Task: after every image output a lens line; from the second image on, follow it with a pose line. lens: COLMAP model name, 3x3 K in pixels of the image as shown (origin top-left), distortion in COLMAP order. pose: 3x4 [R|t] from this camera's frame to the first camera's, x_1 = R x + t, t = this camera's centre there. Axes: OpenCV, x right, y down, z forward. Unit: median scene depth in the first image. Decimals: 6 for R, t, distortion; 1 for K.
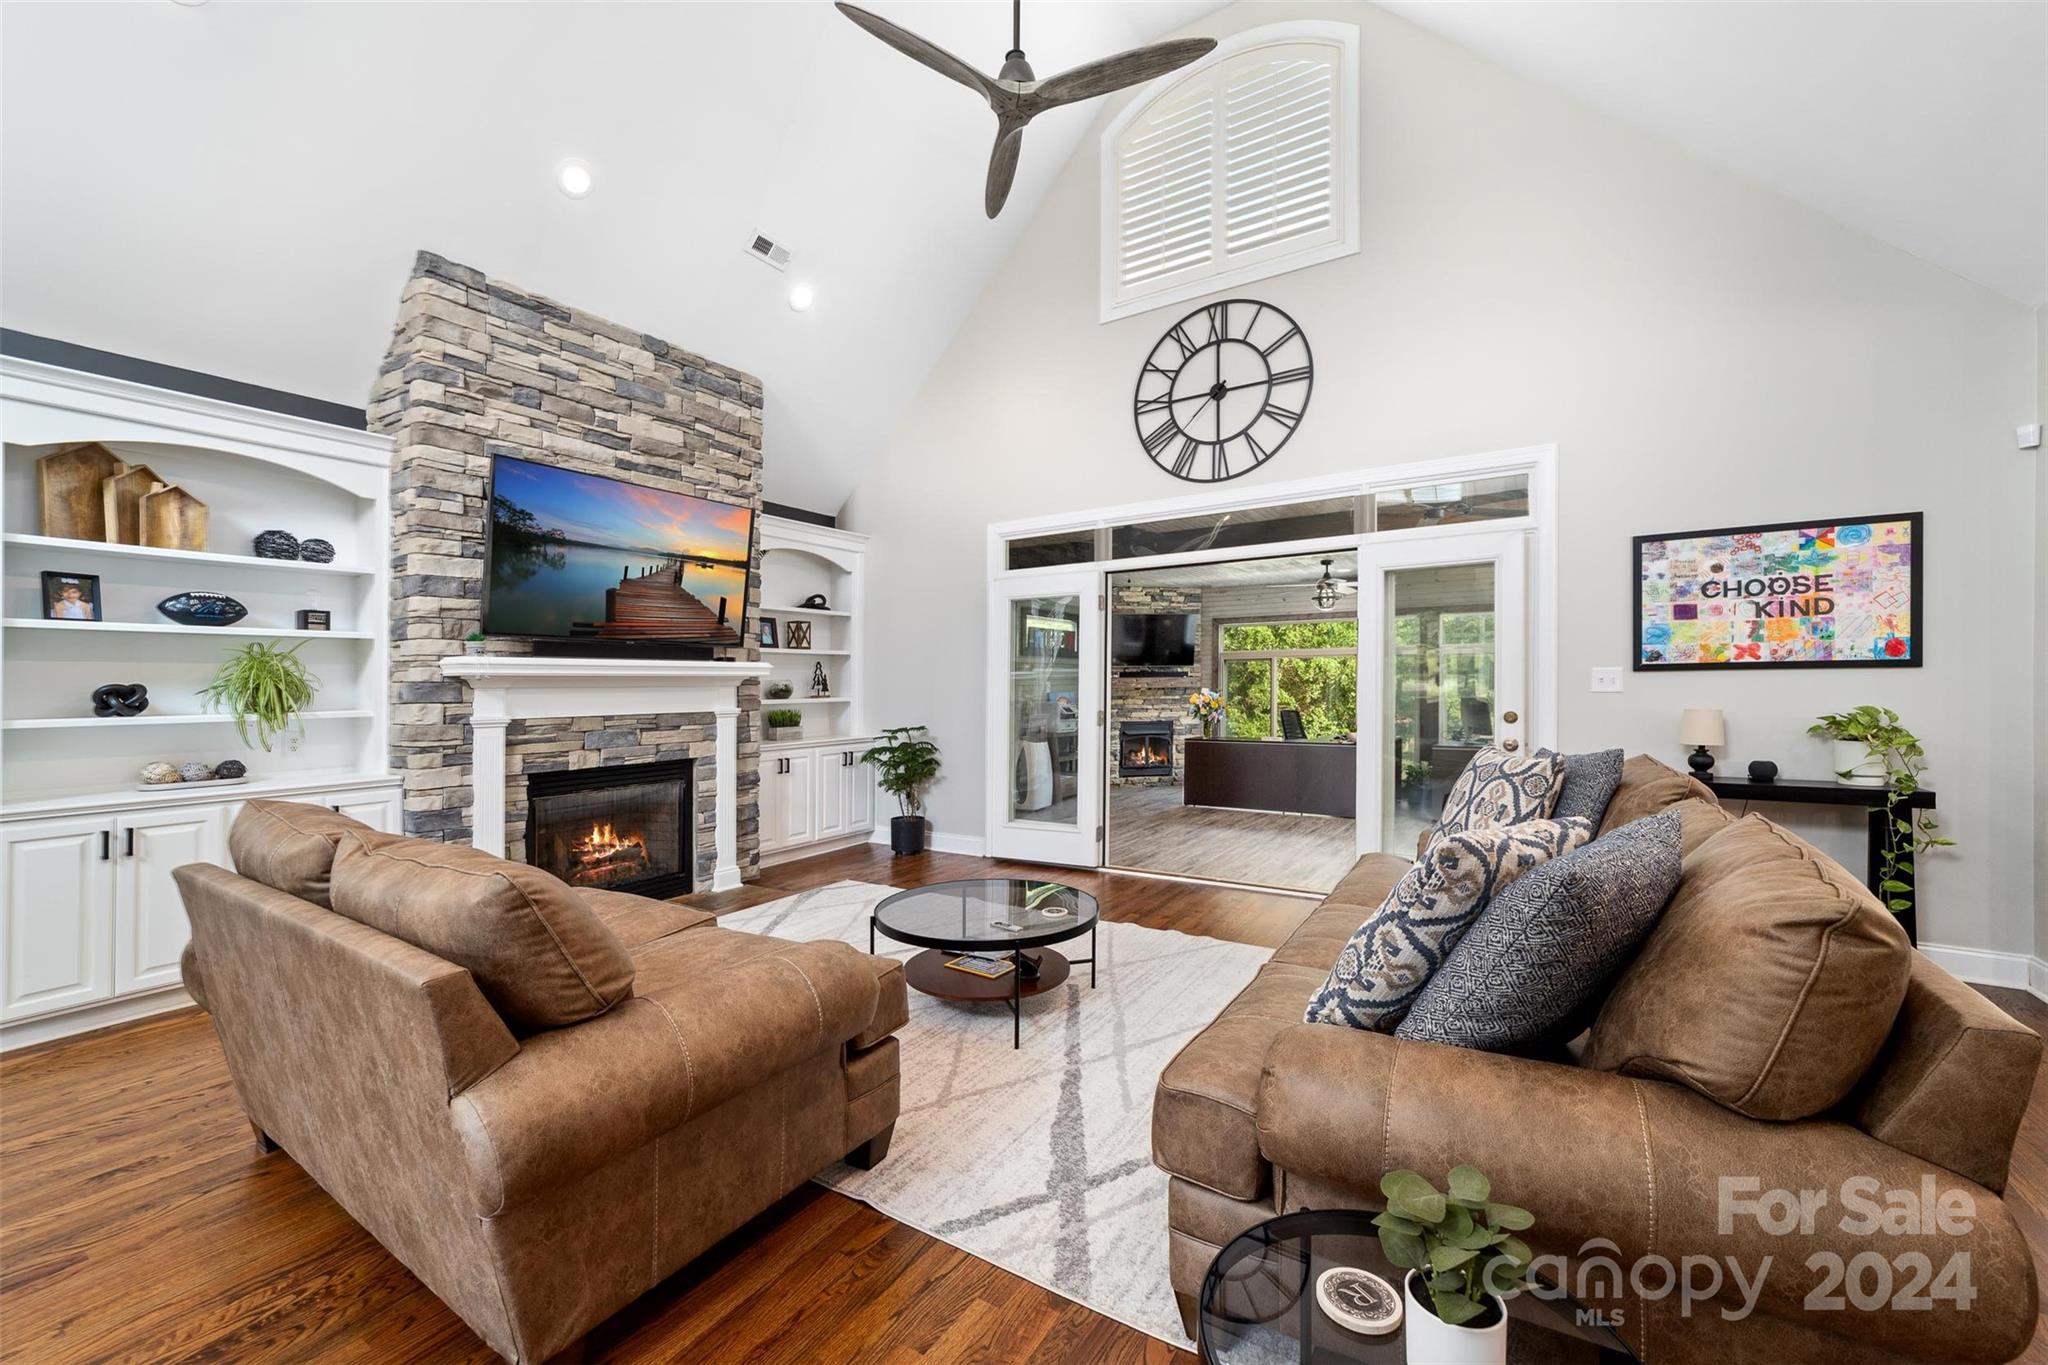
lens RADIAL K [[820.9, 0, 1018.6], [0, 820.9, 701.2], [0, 0, 1]] dist [-0.010683, 0.000011]
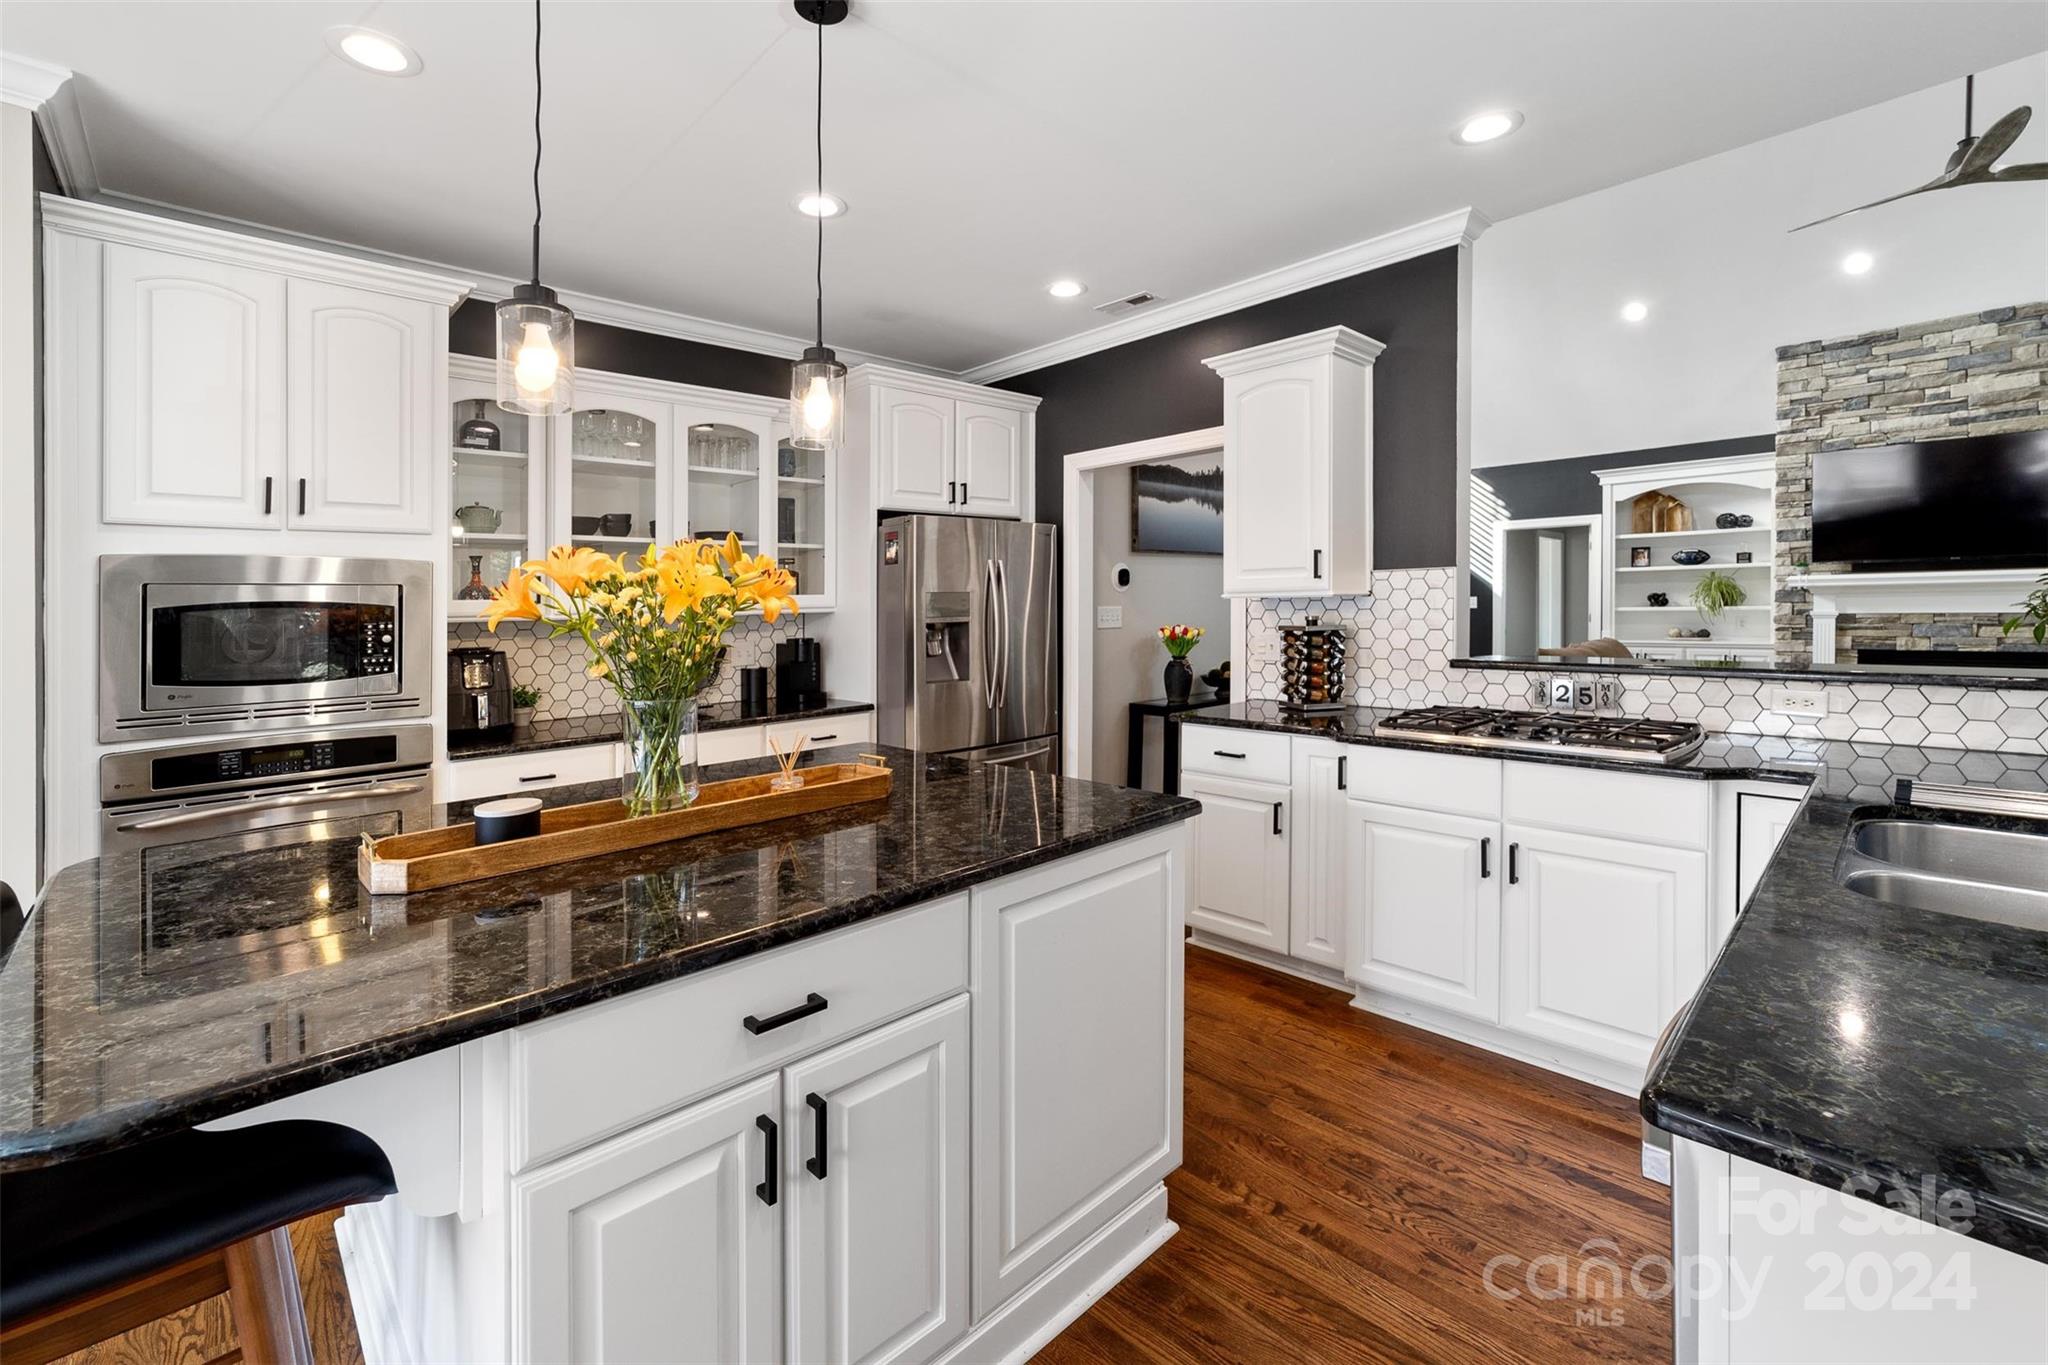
lens RADIAL K [[862.5, 0, 1027.0], [0, 862.5, 590.2], [0, 0, 1]] dist [-0.013005, 0.011559]
pose [[-0.239160, -0.002170, -0.970978, 1.285018], [-0.000313, 0.999998, -0.002158, -0.017409], [0.970980, -0.000212, -0.239160, -0.122837]]
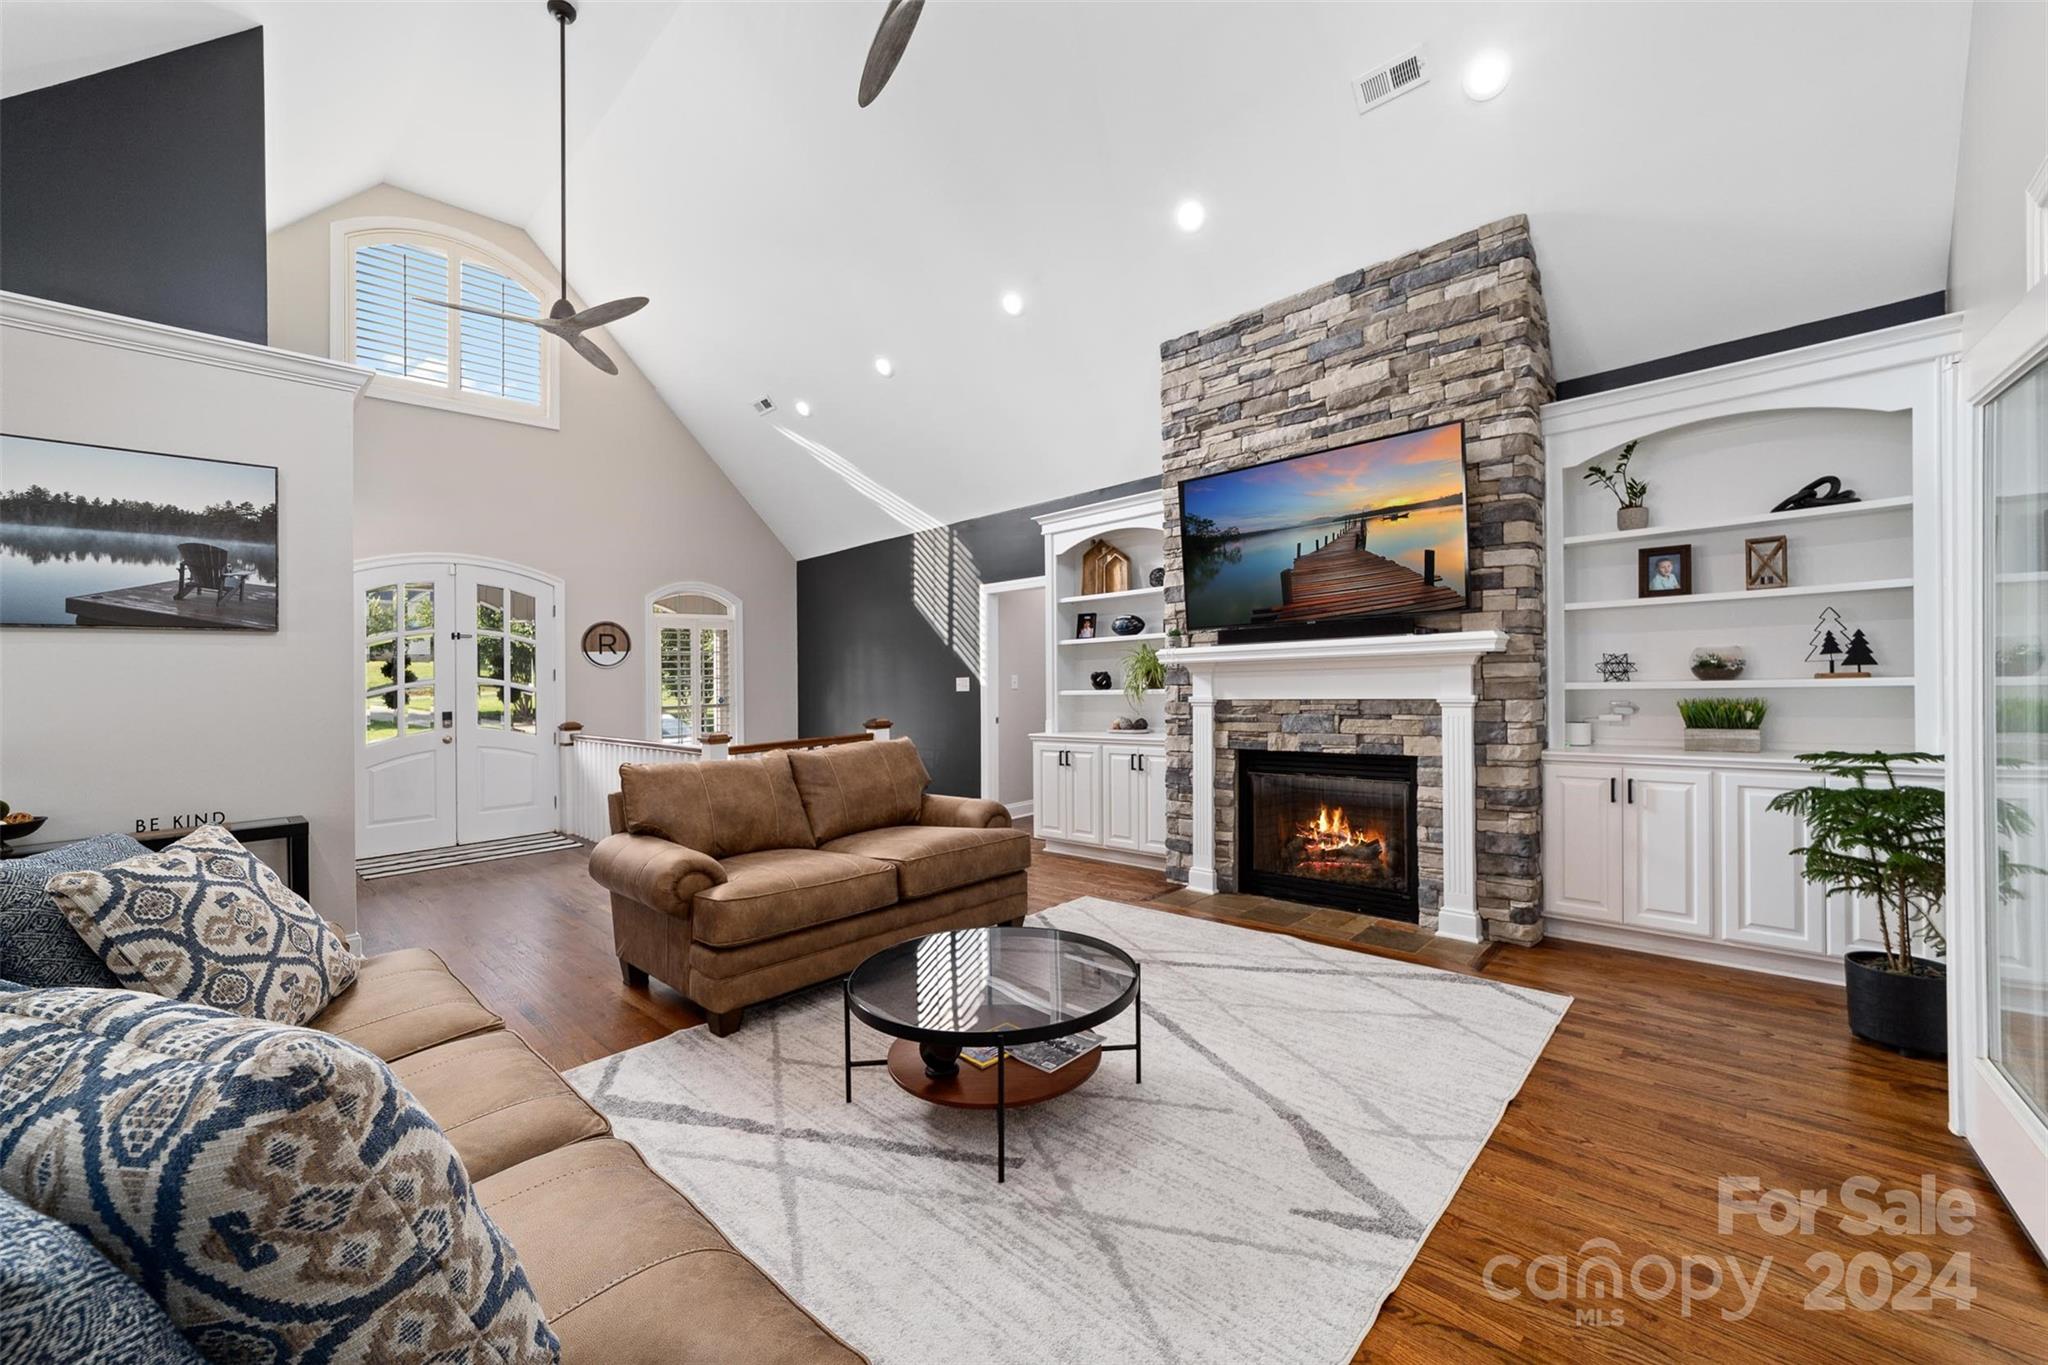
lens RADIAL K [[826.0, 0, 1014.0], [0, 826.0, 660.2], [0, 0, 1]] dist [-0.010633, -0.000015]
pose [[-0.216034, -0.006883, -0.976362, 0.545799], [0.010961, 0.999895, -0.009475, -0.024273], [0.976324, -0.012748, -0.215935, 0.910306]]
